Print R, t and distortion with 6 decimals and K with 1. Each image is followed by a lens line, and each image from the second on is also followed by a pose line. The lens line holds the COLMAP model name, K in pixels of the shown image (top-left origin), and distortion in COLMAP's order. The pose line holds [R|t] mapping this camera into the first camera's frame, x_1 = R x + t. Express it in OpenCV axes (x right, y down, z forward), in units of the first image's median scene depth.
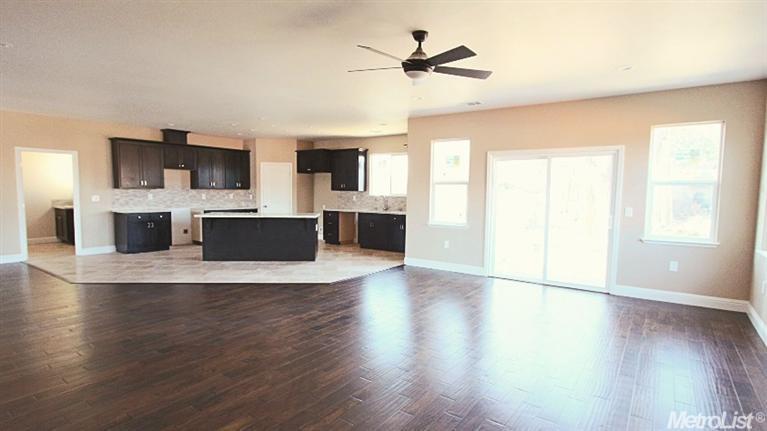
lens RADIAL K [[374.0, 0, 383.5], [0, 374.0, 215.5], [0, 0, 1]] dist [-0.004012, -0.001068]
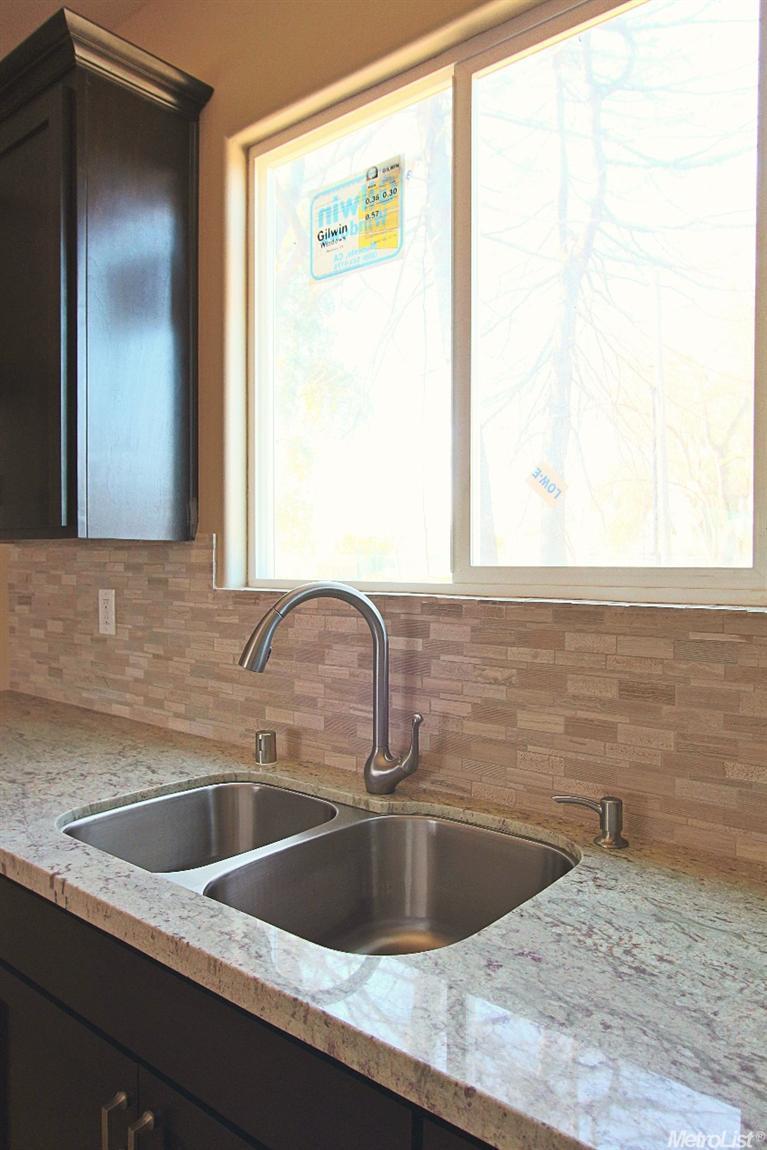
lens RADIAL K [[806.2, 0, 383.5], [0, 806.2, 575.0], [0, 0, 1]] dist [0.000543, 0.000153]
pose [[0.997915, -0.005565, -0.064296, 0.014250], [0.002635, 0.998958, -0.045567, -0.048201], [0.064483, 0.045302, 0.996890, 0.816611]]
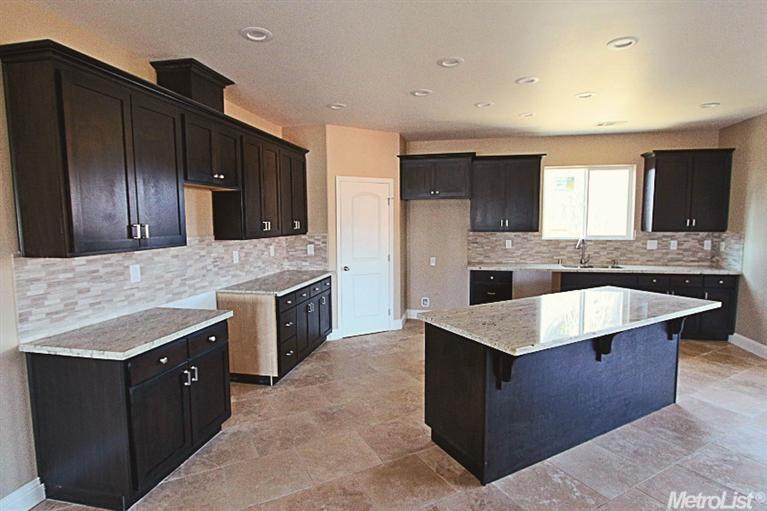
lens RADIAL K [[396.3, 0, 397.8], [0, 396.3, 256.8], [0, 0, 1]] dist [0.000760, 0.000512]
pose [[0.902183, -0.055856, 0.427721, -0.510270], [0.042949, 0.998285, 0.039776, -0.060877], [-0.429209, -0.017515, 0.903035, 0.549119]]
